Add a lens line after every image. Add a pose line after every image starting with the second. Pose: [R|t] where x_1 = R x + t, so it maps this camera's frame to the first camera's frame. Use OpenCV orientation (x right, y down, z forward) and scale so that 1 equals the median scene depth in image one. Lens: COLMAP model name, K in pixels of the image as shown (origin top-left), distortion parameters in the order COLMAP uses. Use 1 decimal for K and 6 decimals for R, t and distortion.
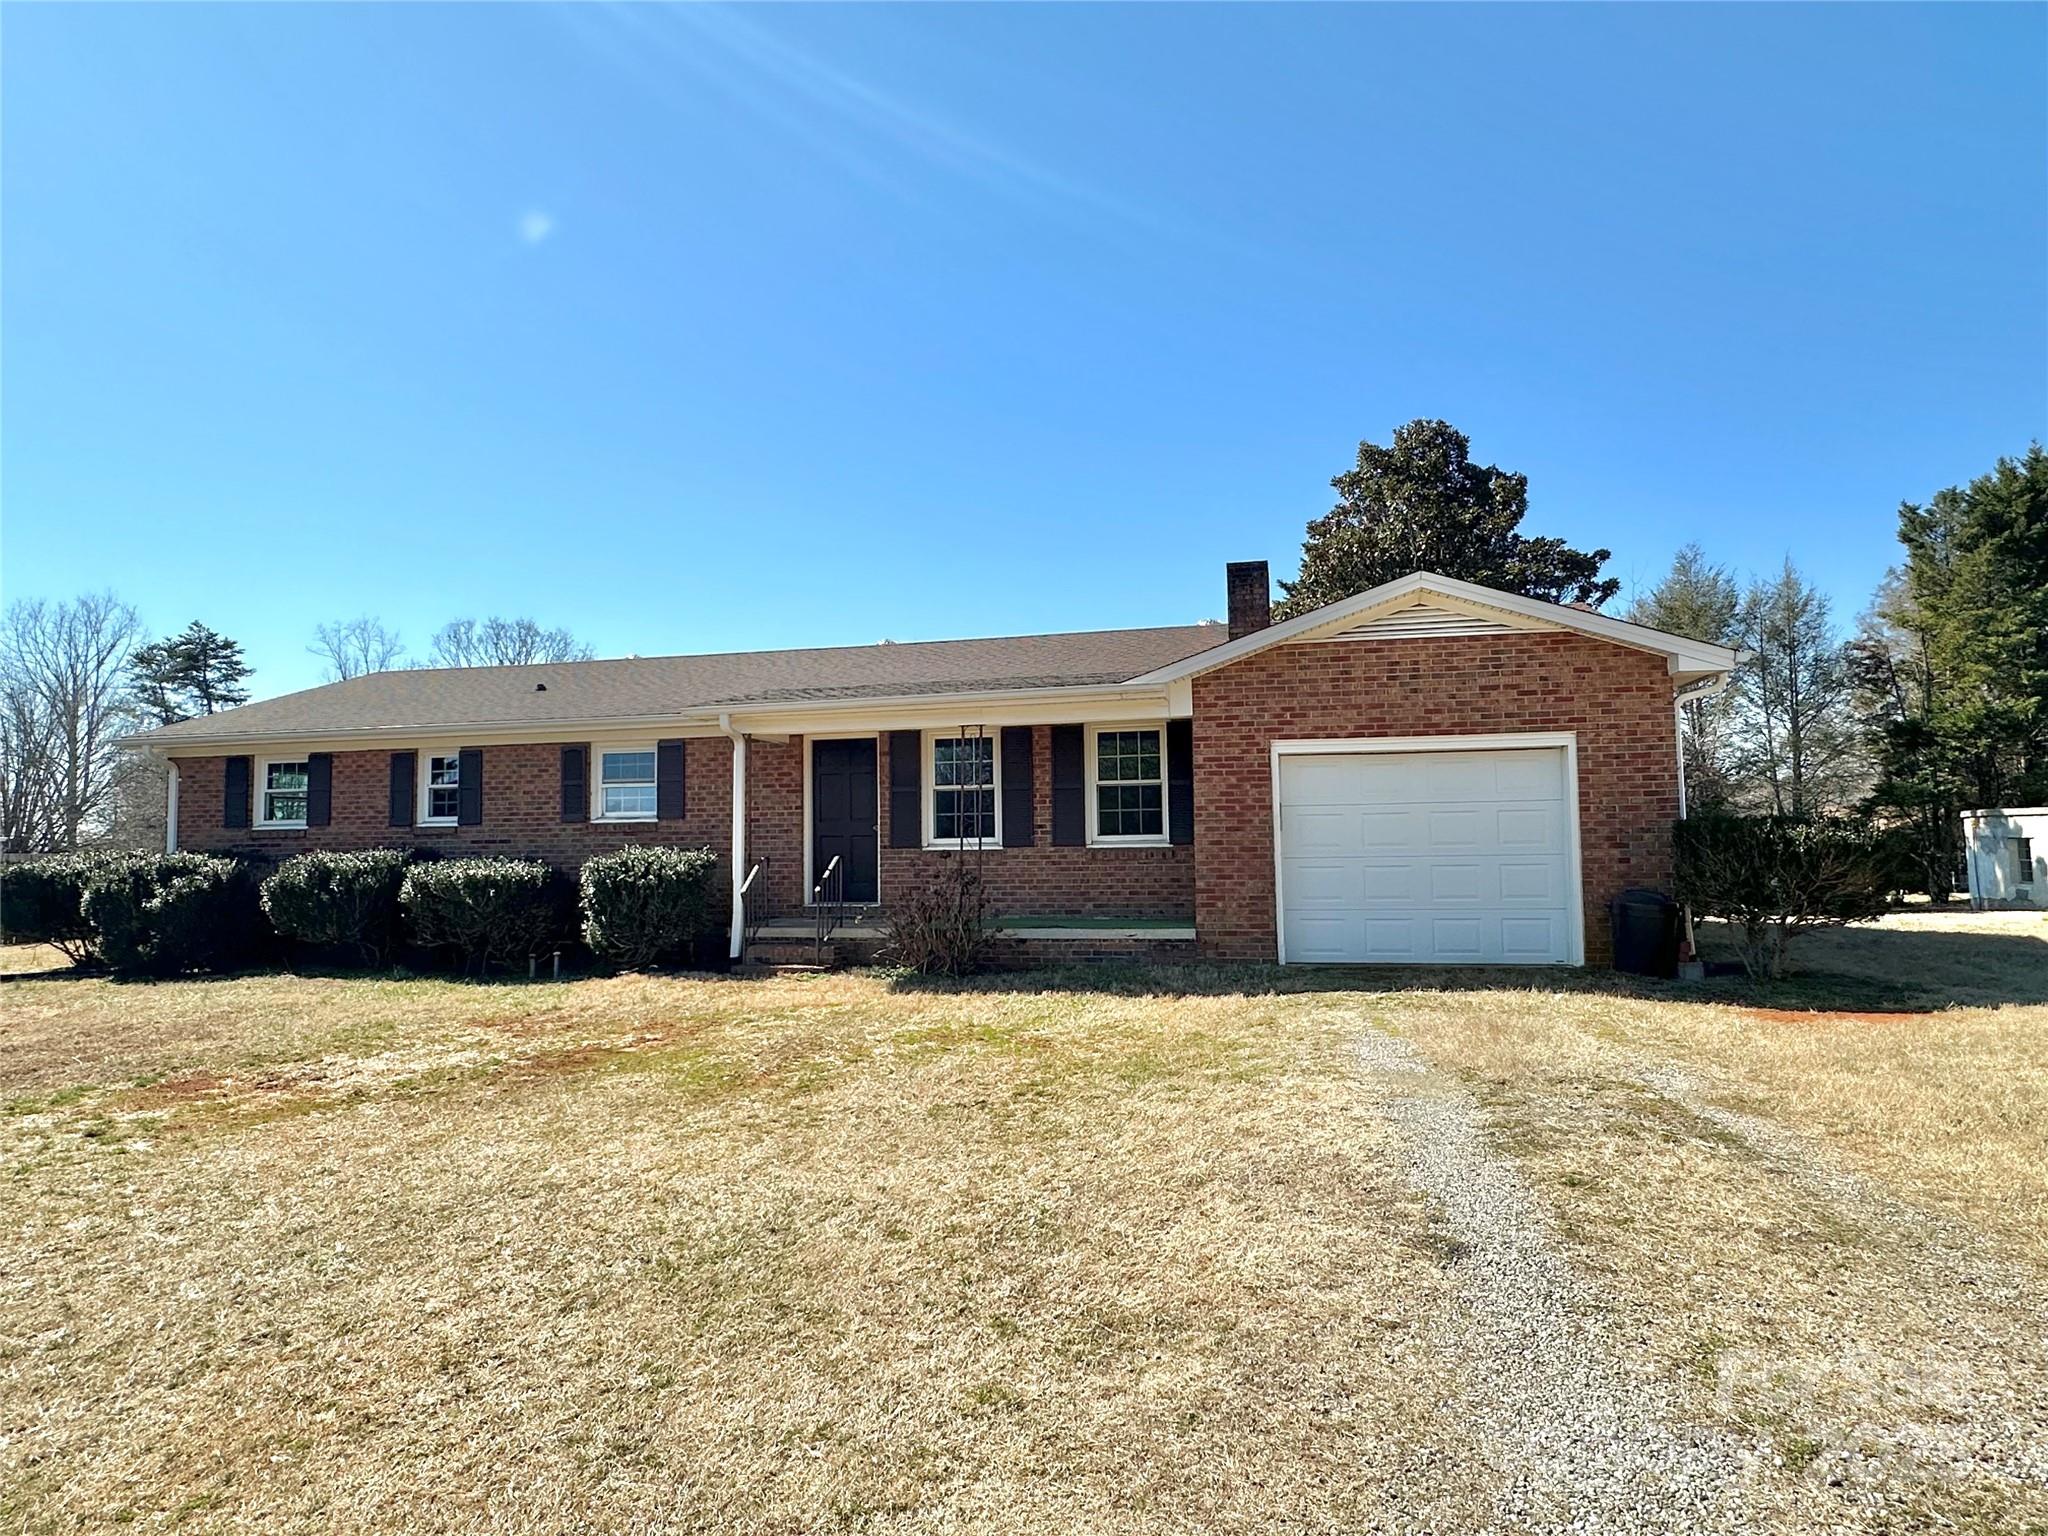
lens RADIAL K [[1143.5, 0, 1020.8], [0, 1143.5, 756.8], [0, 0, 1]] dist [0.003994, 0.000661]
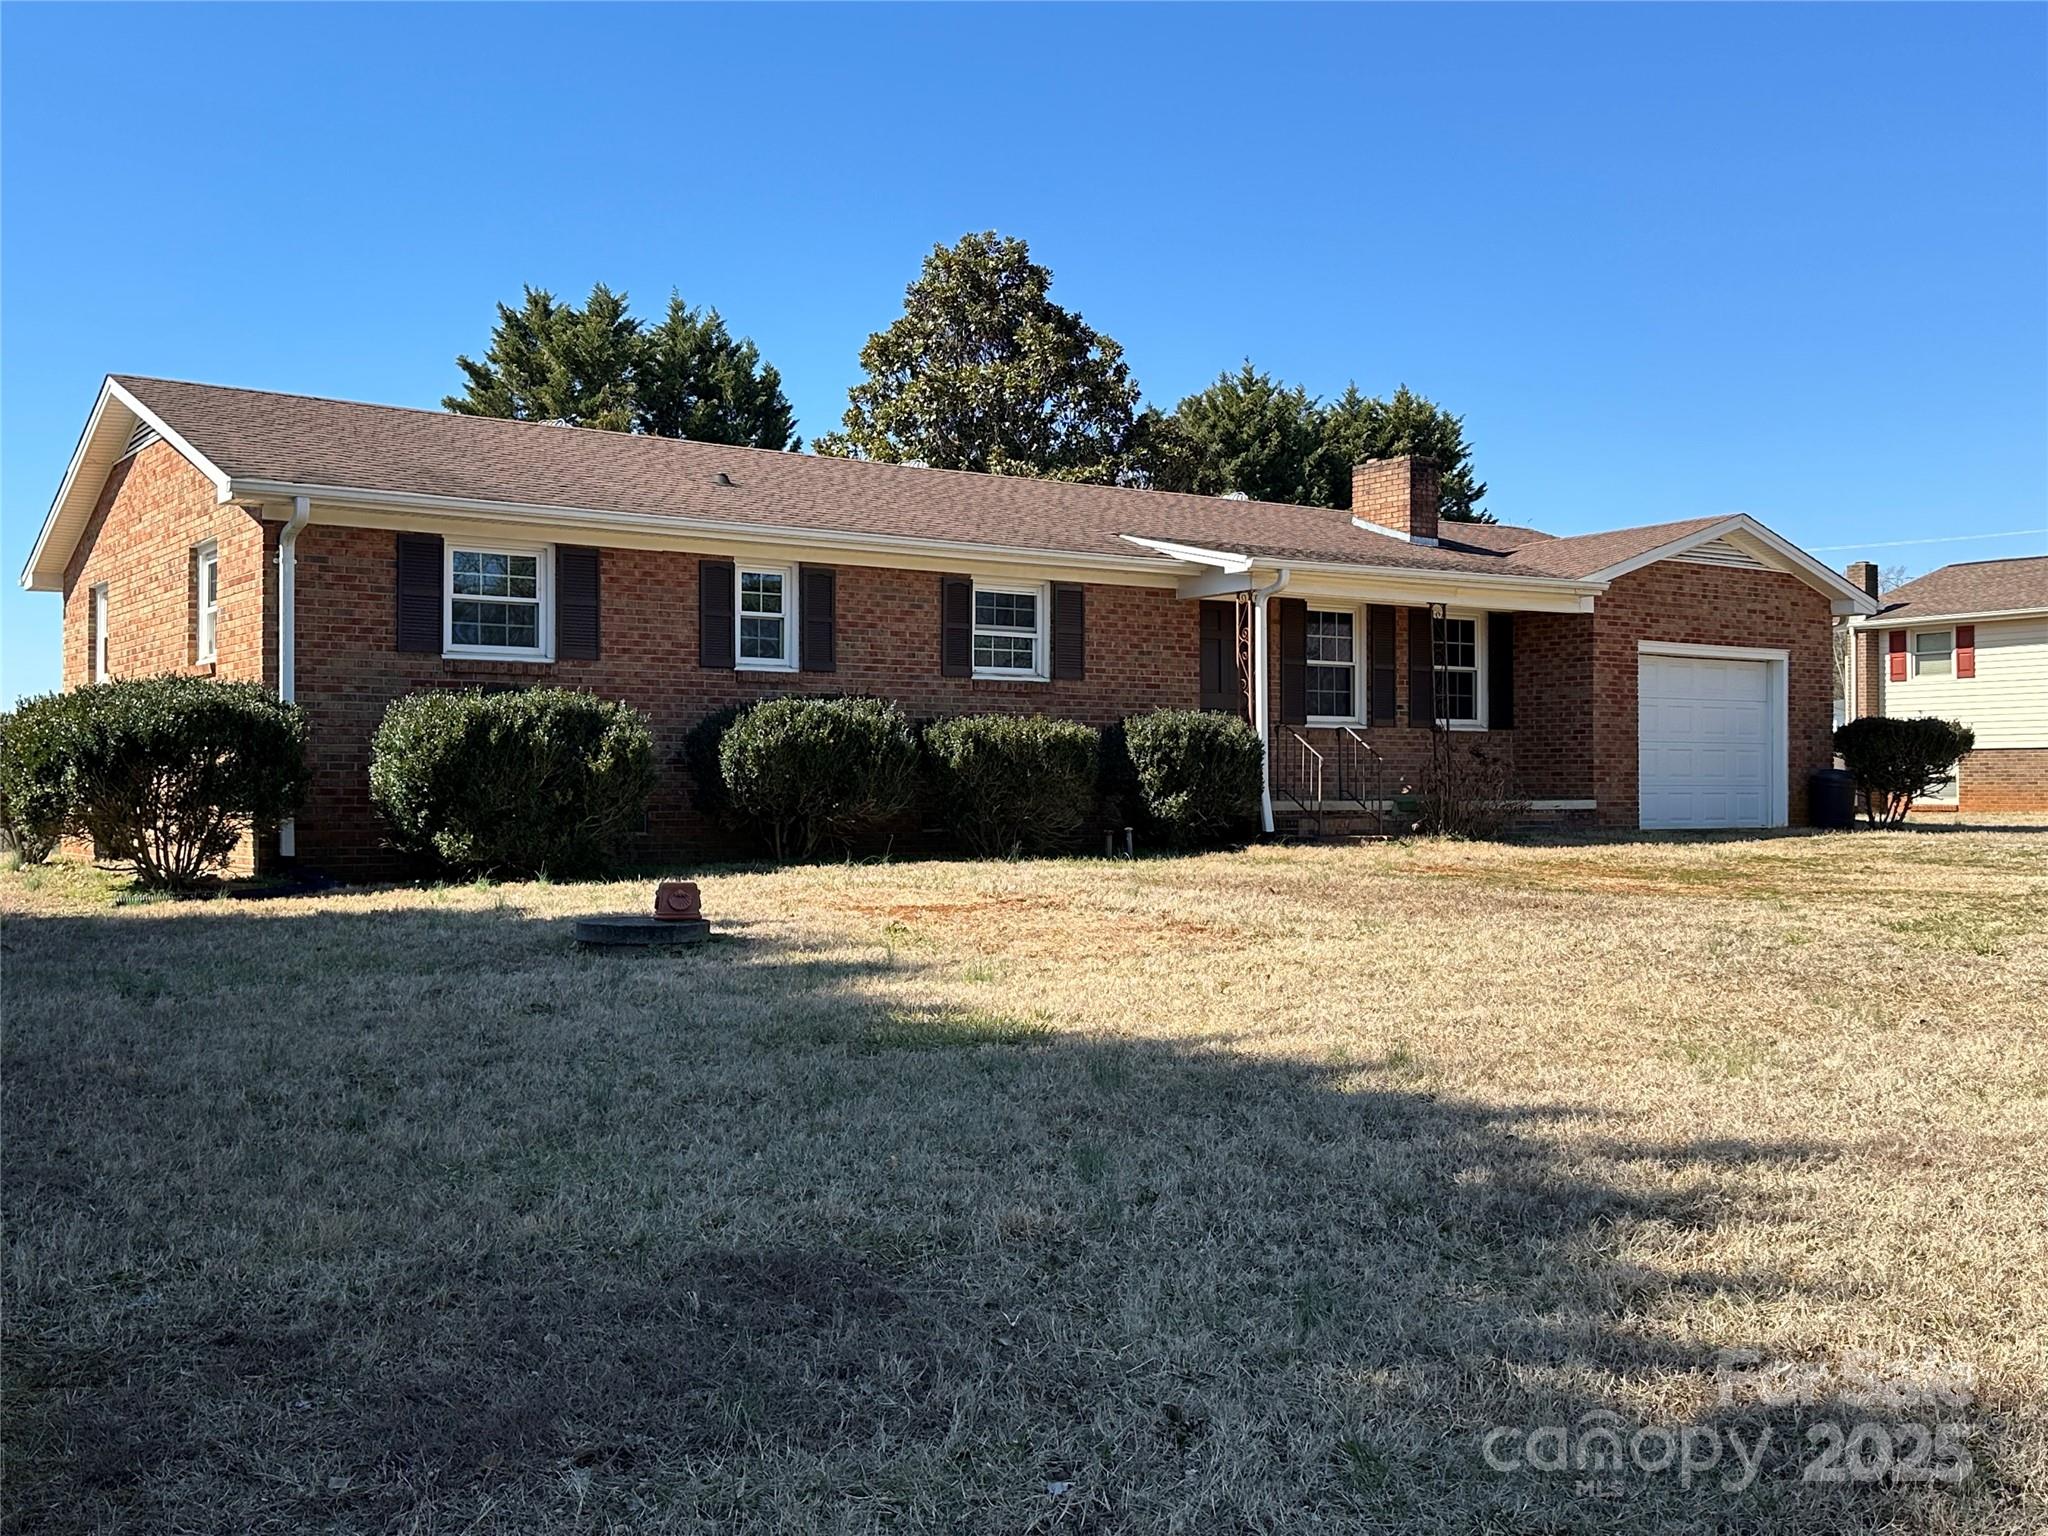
lens RADIAL K [[2095.9, 0, 929.5], [0, 2095.9, 753.7], [0, 0, 1]] dist [0.053597, 0.000000]
pose [[0.679996, 0.030915, 0.732564, -1.658922], [-0.063375, 0.997850, 0.016717, 0.099930], [-0.730472, -0.057794, 0.680493, 0.051047]]
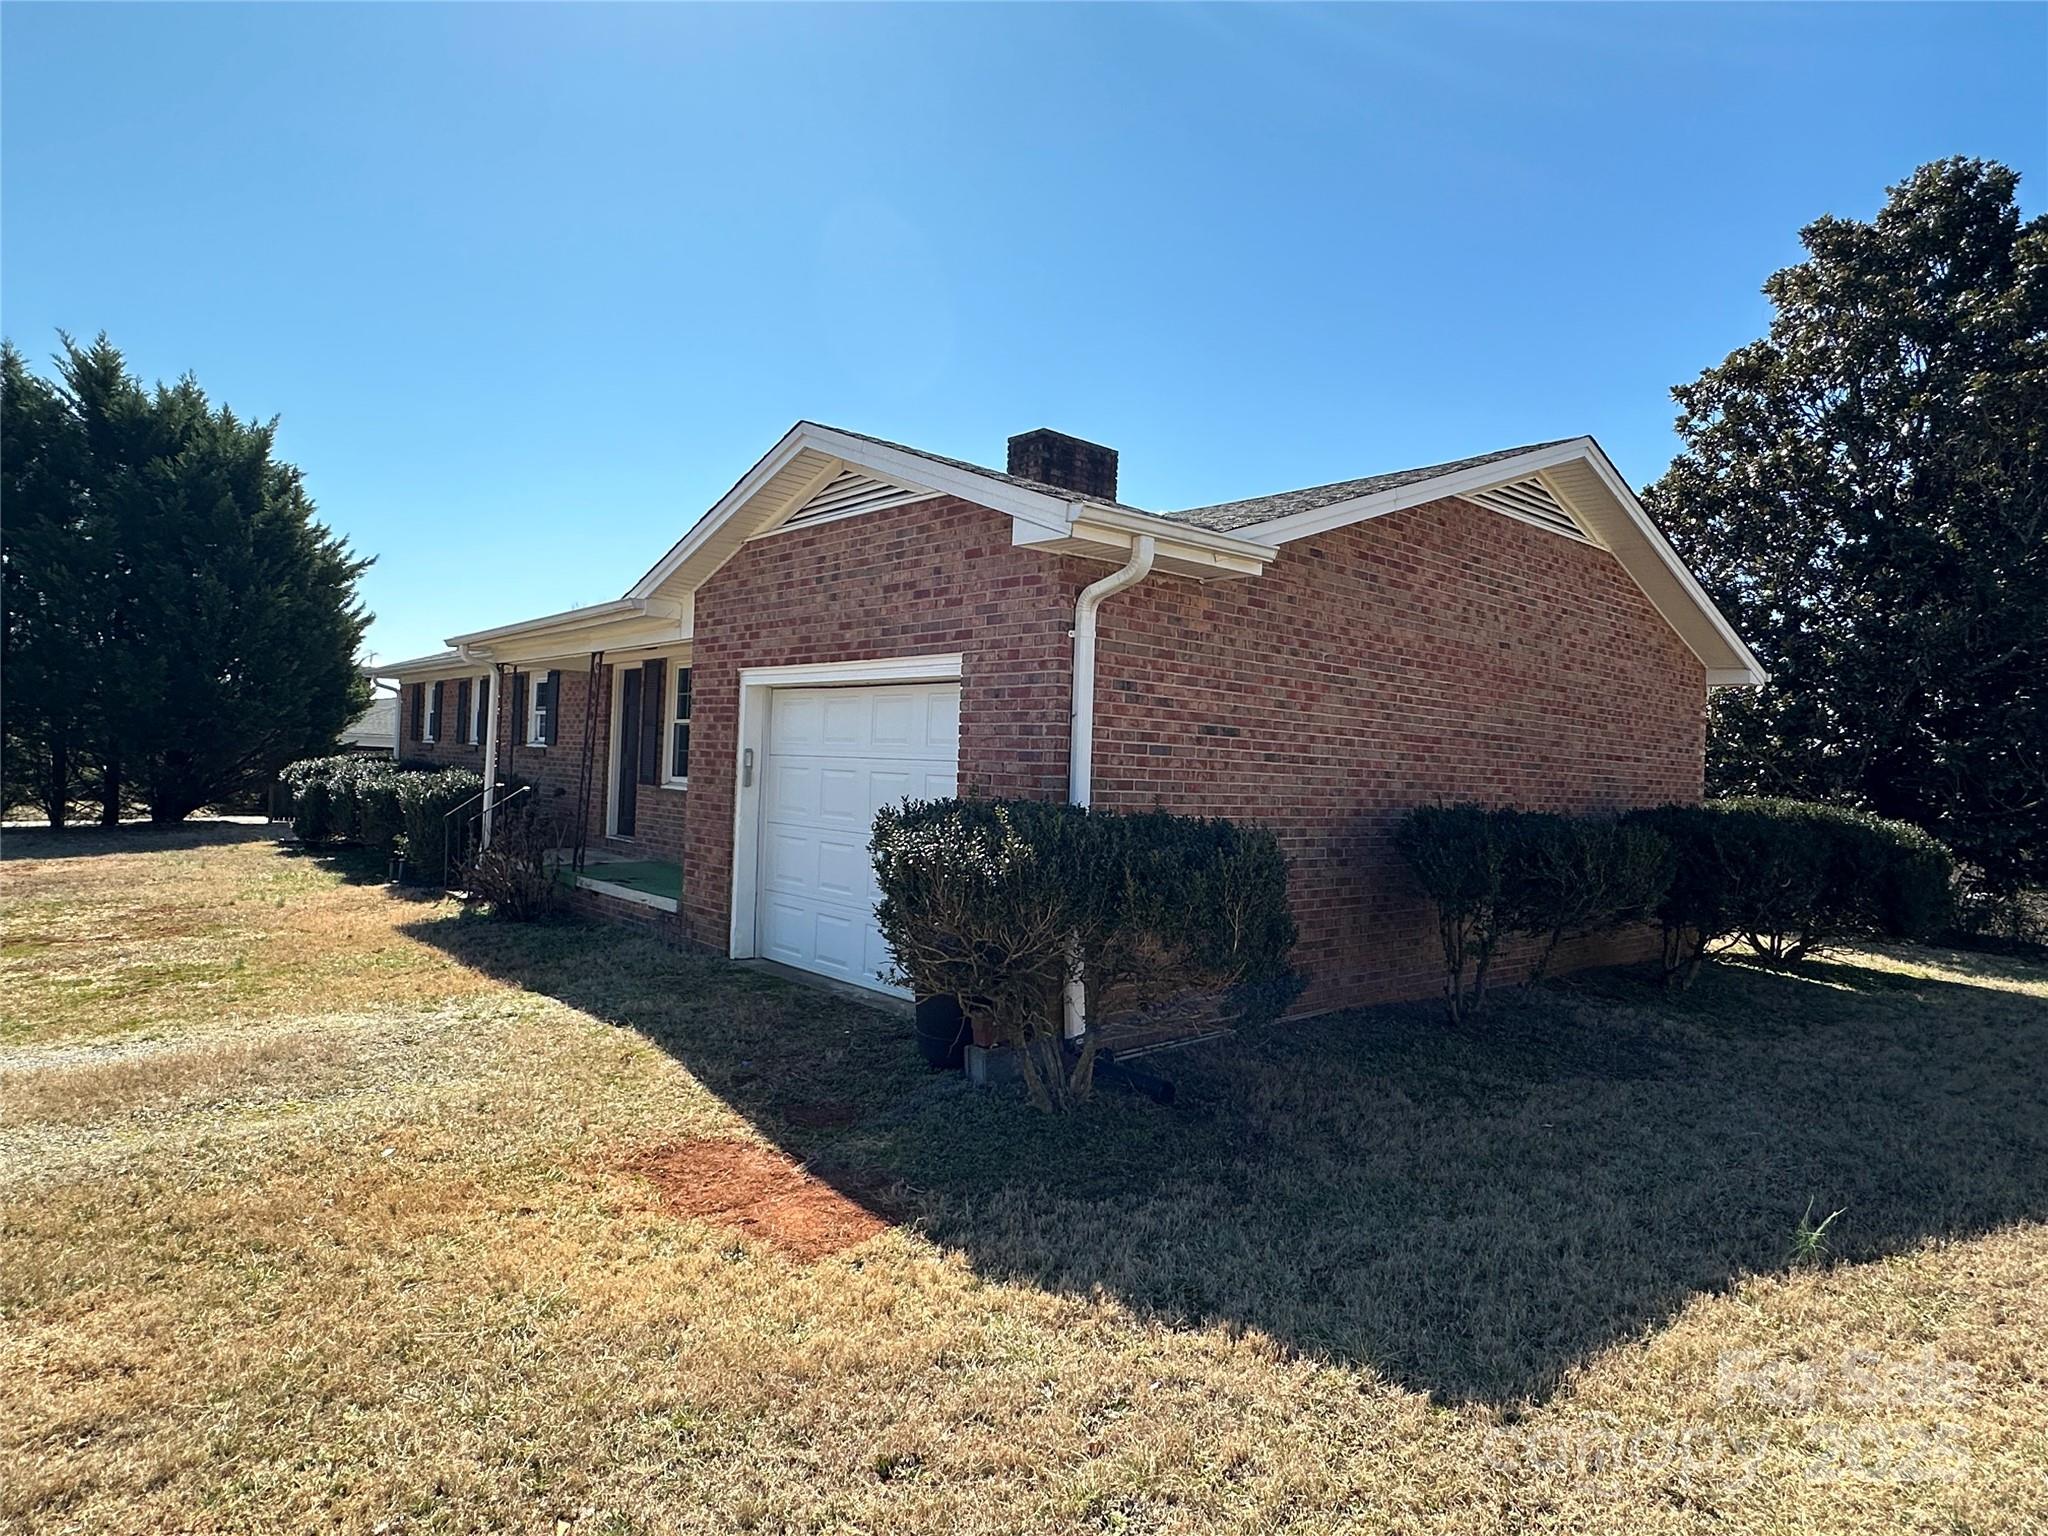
lens RADIAL K [[1143.5, 0, 1020.9], [0, 1143.5, 764.4], [0, 0, 1]] dist [0.003994, 0.000661]
pose [[0.826473, 0.045635, -0.561123, 0.728805], [-0.009235, 0.997674, 0.067536, -0.003488], [0.562900, -0.050635, 0.824972, 0.421687]]
